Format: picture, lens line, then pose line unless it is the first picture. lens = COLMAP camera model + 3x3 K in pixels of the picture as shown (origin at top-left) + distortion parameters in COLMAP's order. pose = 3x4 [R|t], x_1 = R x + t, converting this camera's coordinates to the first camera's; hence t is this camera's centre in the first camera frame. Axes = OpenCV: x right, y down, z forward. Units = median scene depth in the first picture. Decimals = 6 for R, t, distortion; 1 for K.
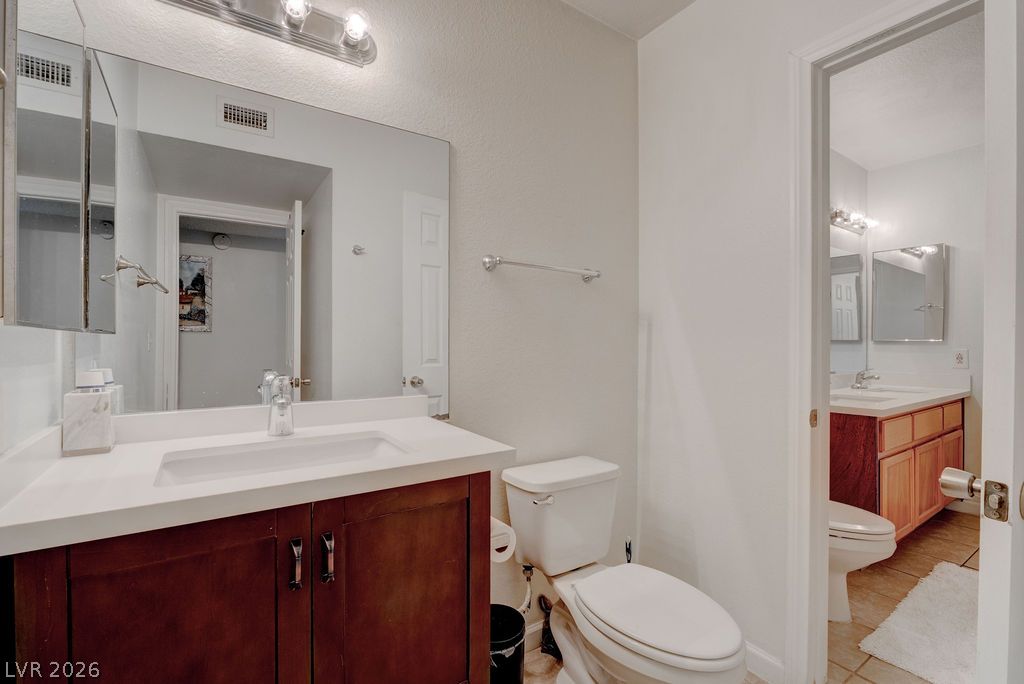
lens RADIAL K [[461.5, 0, 513.8], [0, 461.5, 341.4], [0, 0, 1]] dist [-0.003449, -0.000365]
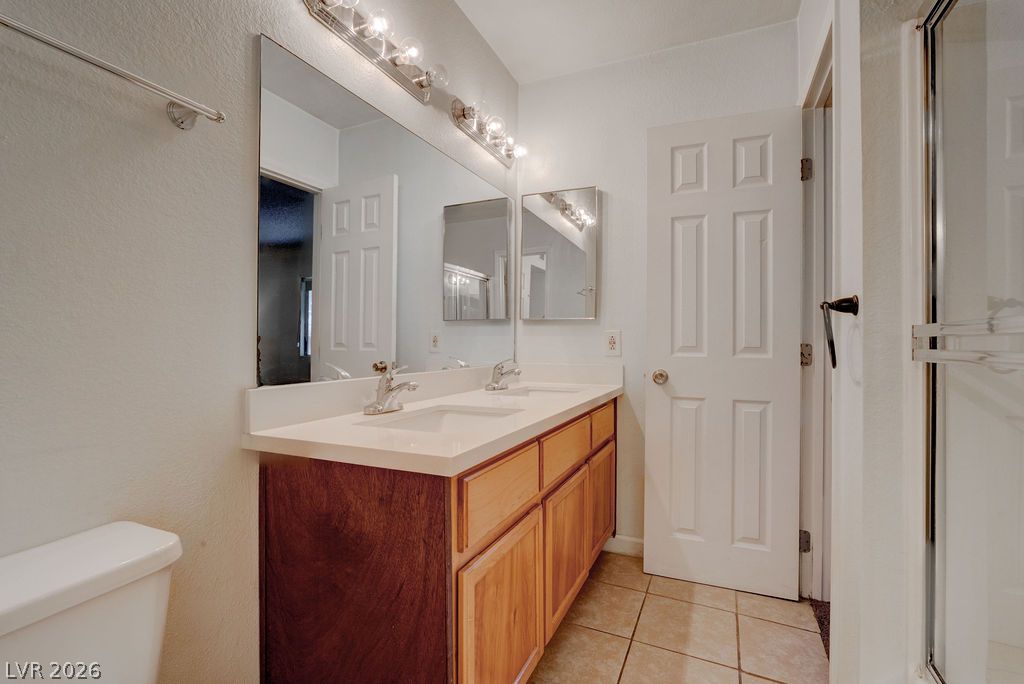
lens RADIAL K [[463.9, 0, 505.6], [0, 463.9, 335.5], [0, 0, 1]] dist [-0.015126, 0.000469]
pose [[0.863759, 0.010633, 0.503793, 0.457806], [-0.004897, 0.999907, -0.012708, 0.036124], [-0.503881, 0.008509, 0.863731, 0.454955]]
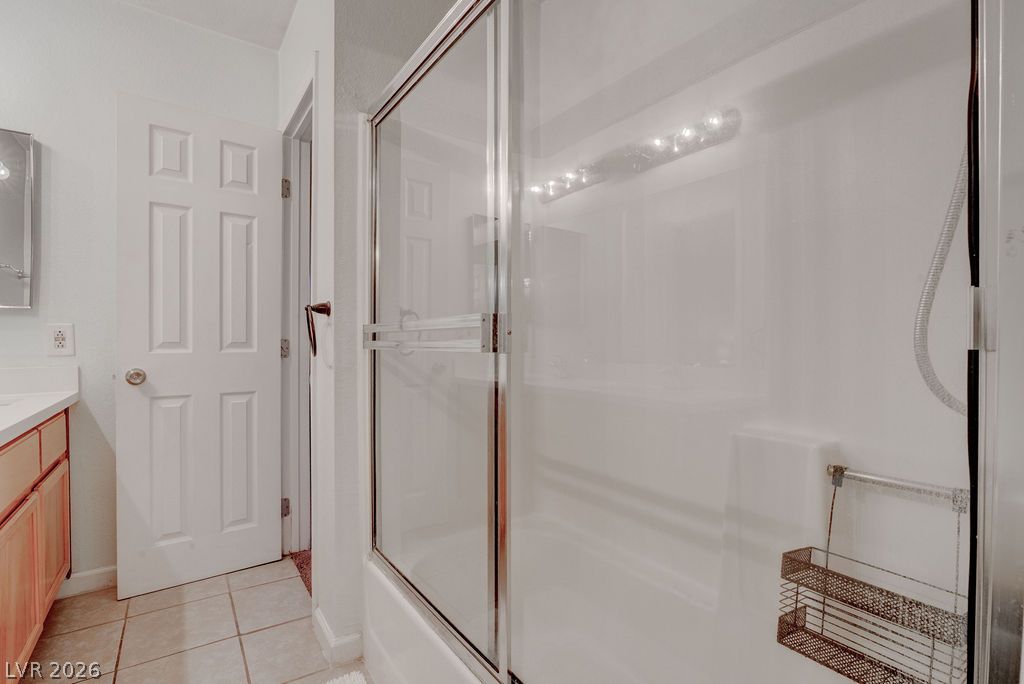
lens RADIAL K [[472.9, 0, 512.9], [0, 472.9, 342.3], [0, 0, 1]] dist [-0.009588, 0.001233]
pose [[-0.021214, -0.005954, 0.999757, 0.366829], [0.002192, 0.999980, 0.006002, 0.039390], [-0.999773, 0.002319, -0.021201, 0.444273]]
